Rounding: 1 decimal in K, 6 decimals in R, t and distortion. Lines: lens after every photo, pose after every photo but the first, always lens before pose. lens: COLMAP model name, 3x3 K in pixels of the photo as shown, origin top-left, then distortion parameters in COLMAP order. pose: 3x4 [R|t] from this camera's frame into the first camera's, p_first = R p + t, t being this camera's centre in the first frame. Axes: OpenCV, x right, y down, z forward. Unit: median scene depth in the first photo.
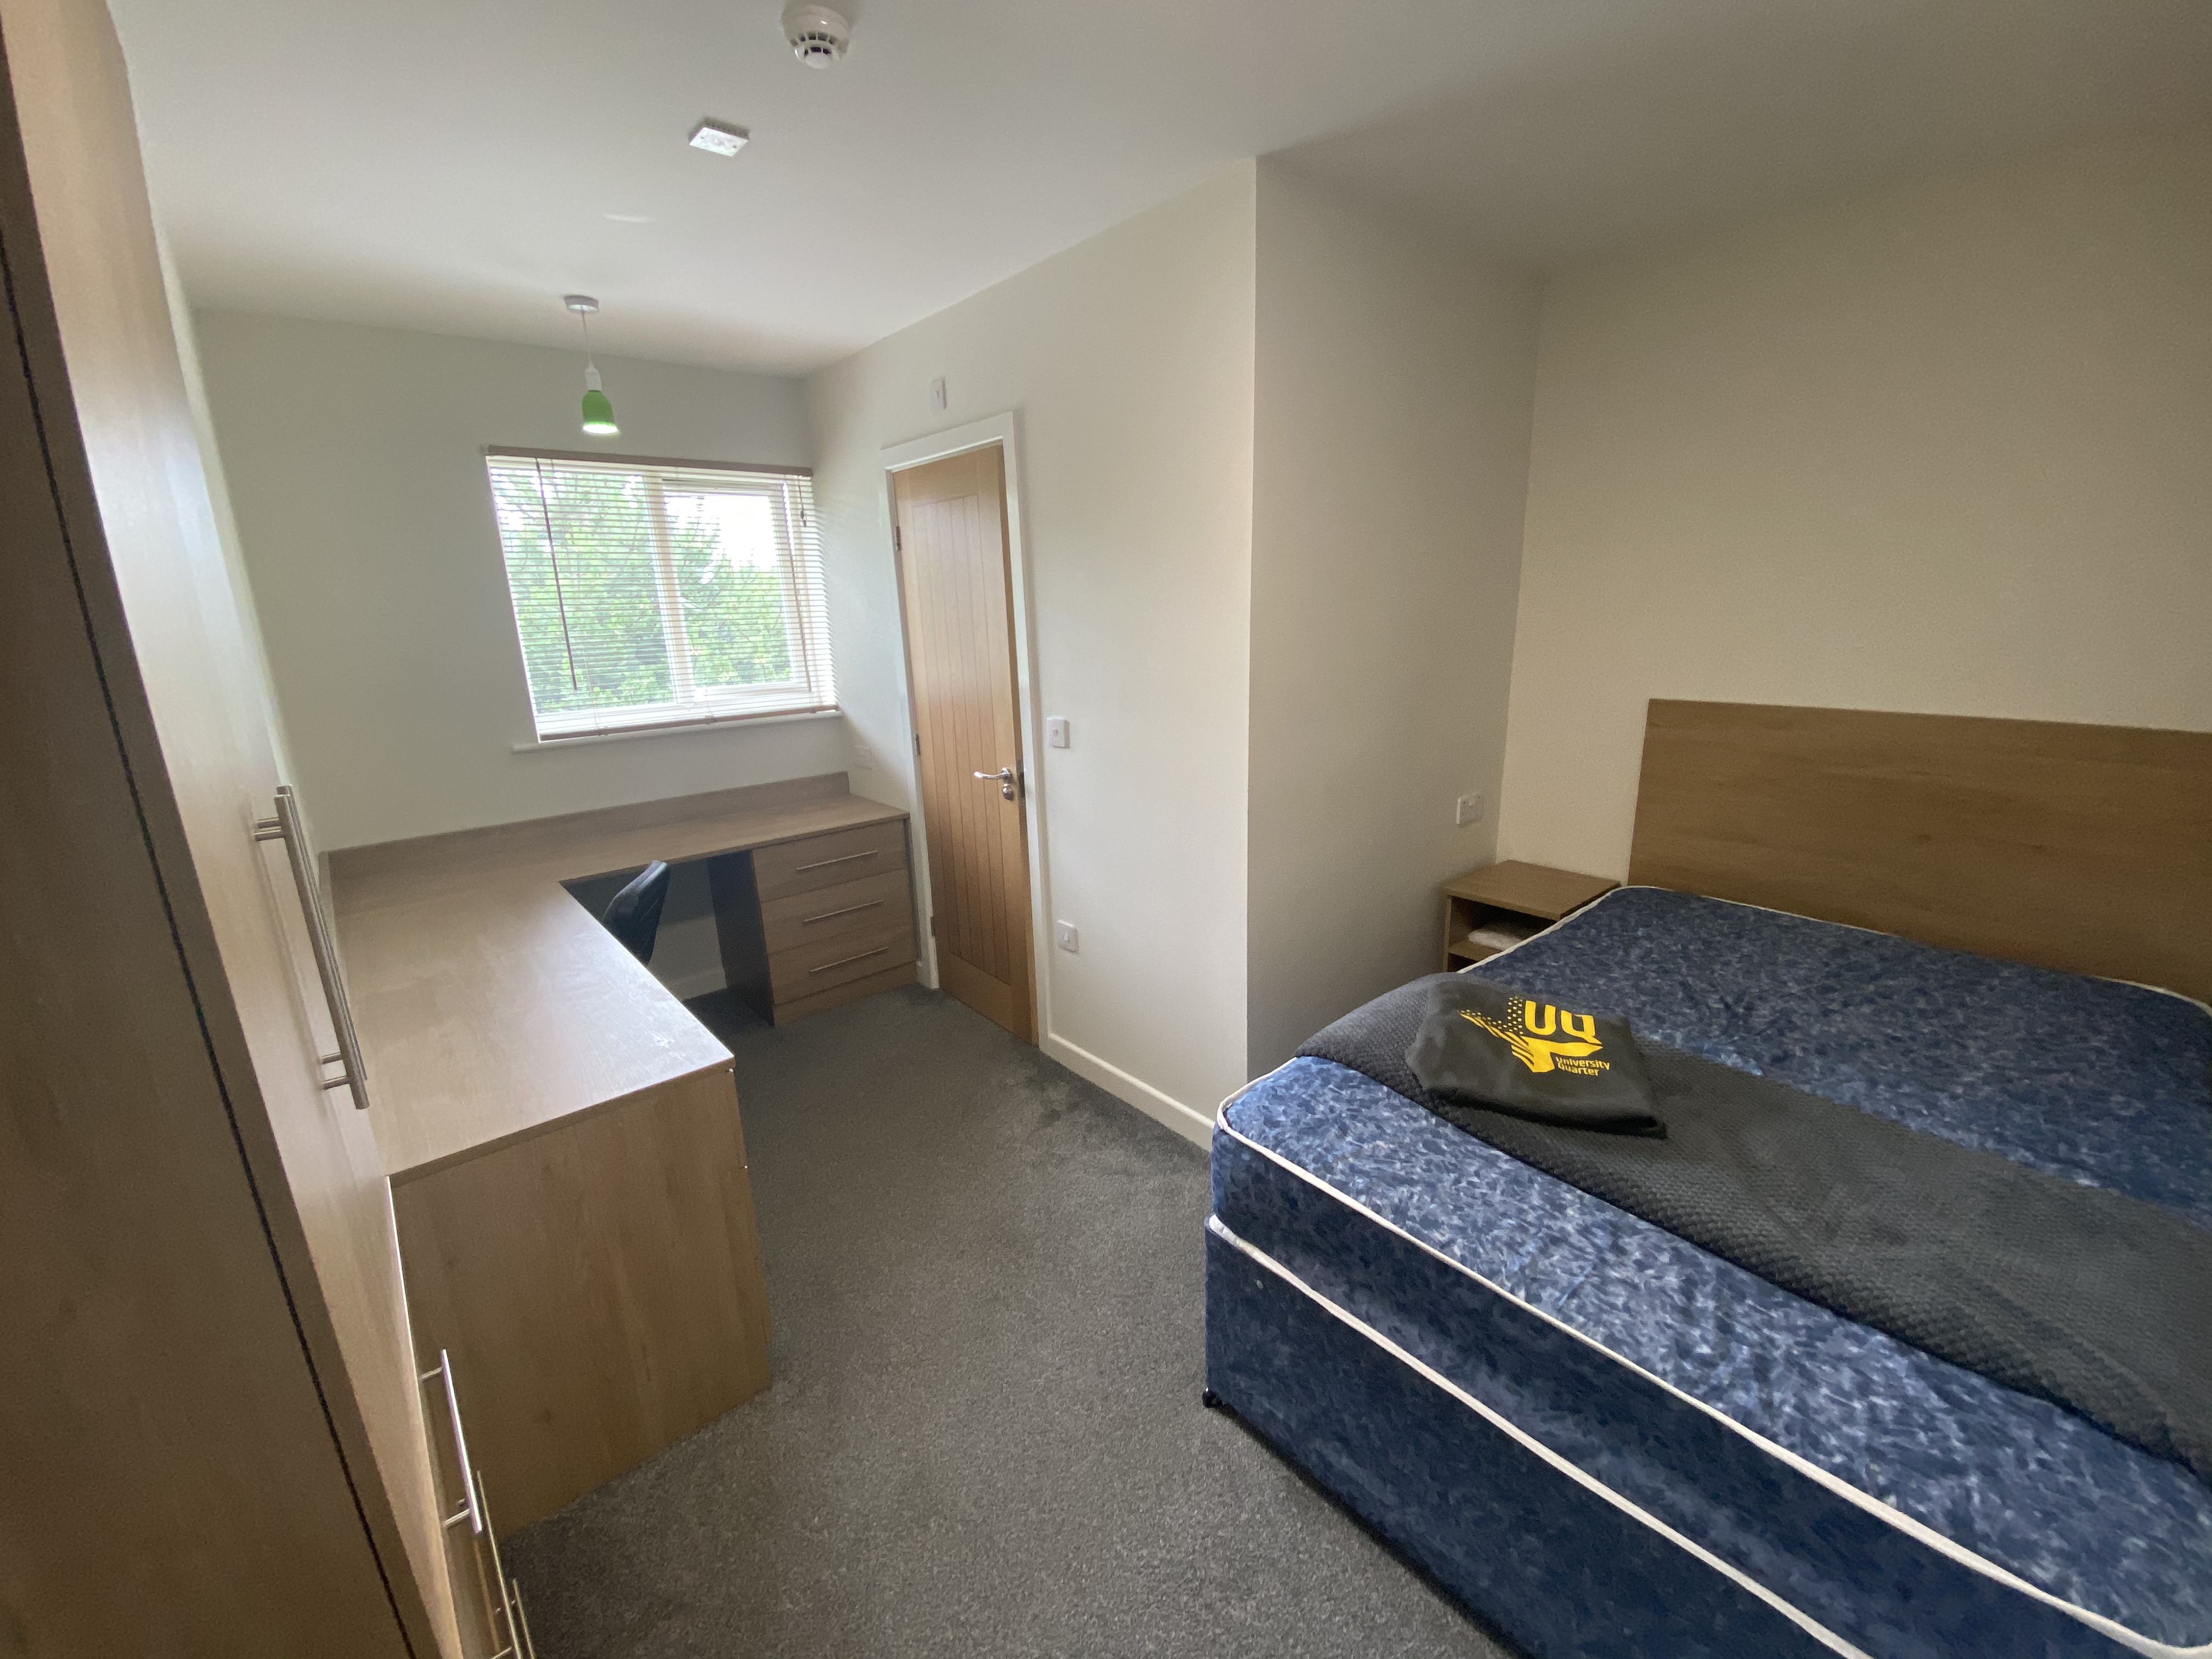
lens RADIAL K [[902.4, 0, 1106.5], [0, 902.4, 830.7], [0, 0, 1]] dist [0.019230, -0.020643]
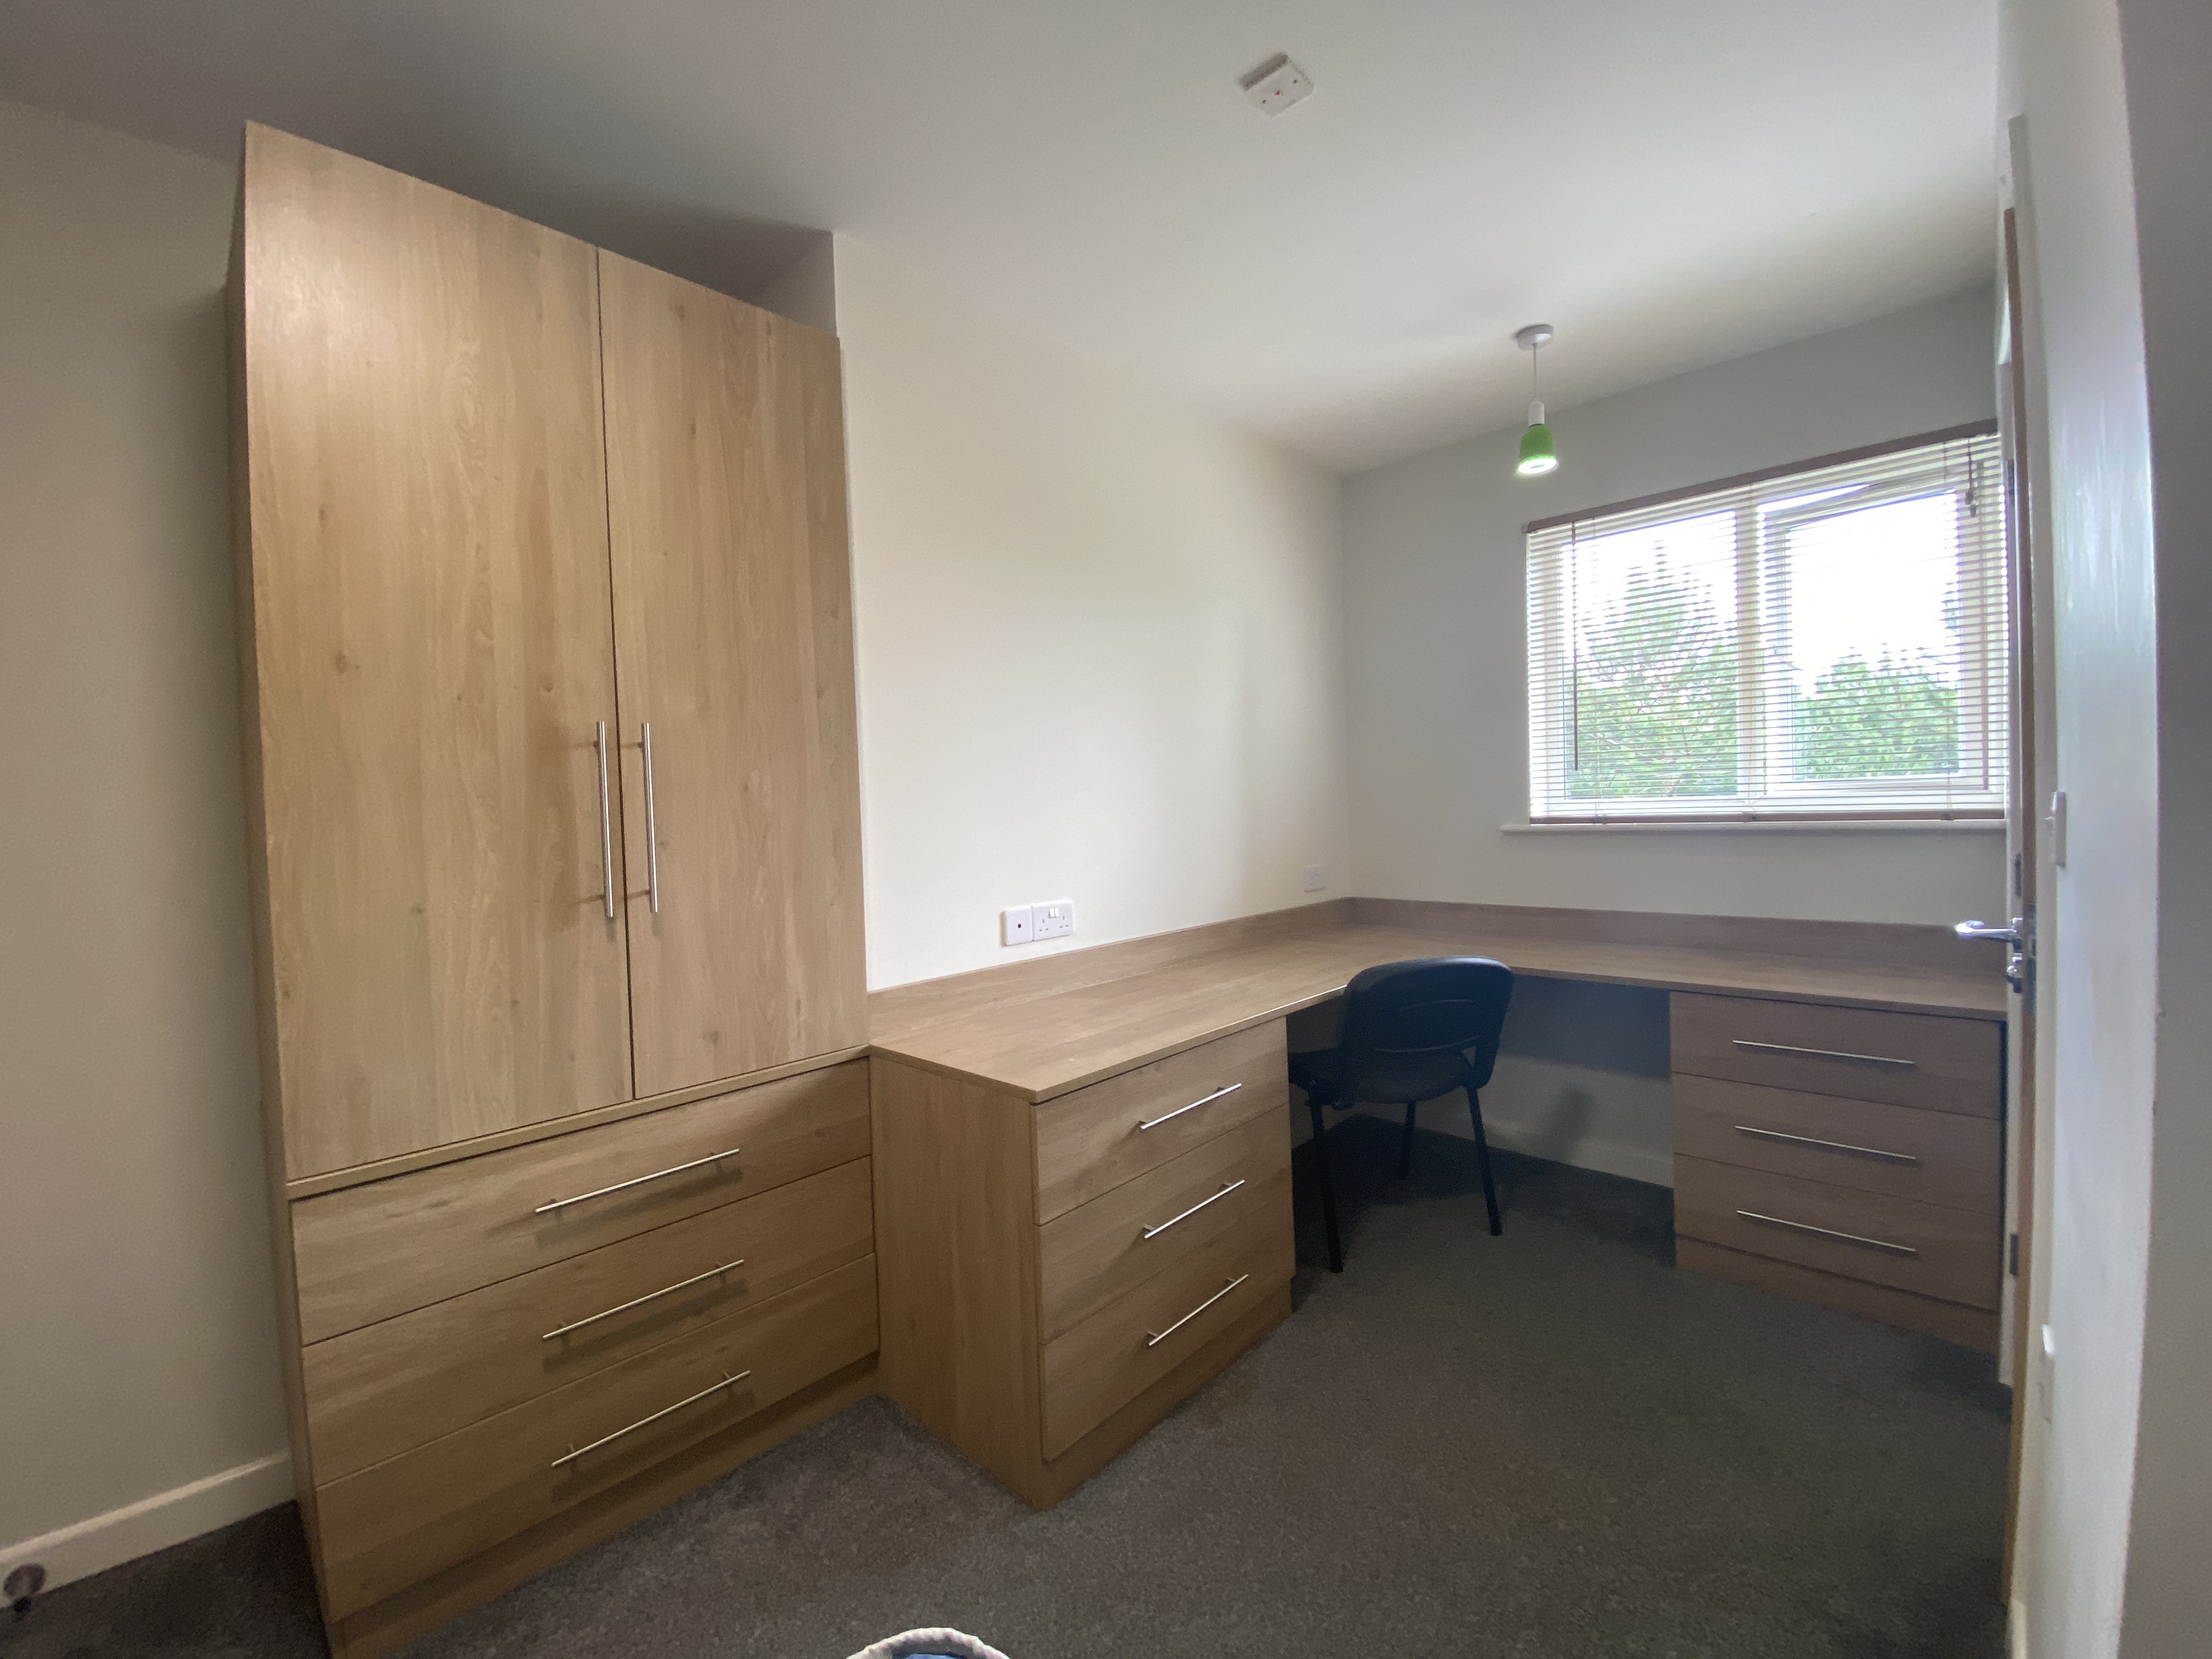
lens RADIAL K [[902.4, 0, 1106.5], [0, 902.4, 830.7], [0, 0, 1]] dist [0.019230, -0.020643]
pose [[0.092800, 0.056525, -0.994079, 0.255198], [-0.225846, 0.973560, 0.034275, -0.024652], [0.969733, 0.221328, 0.103113, 0.484474]]
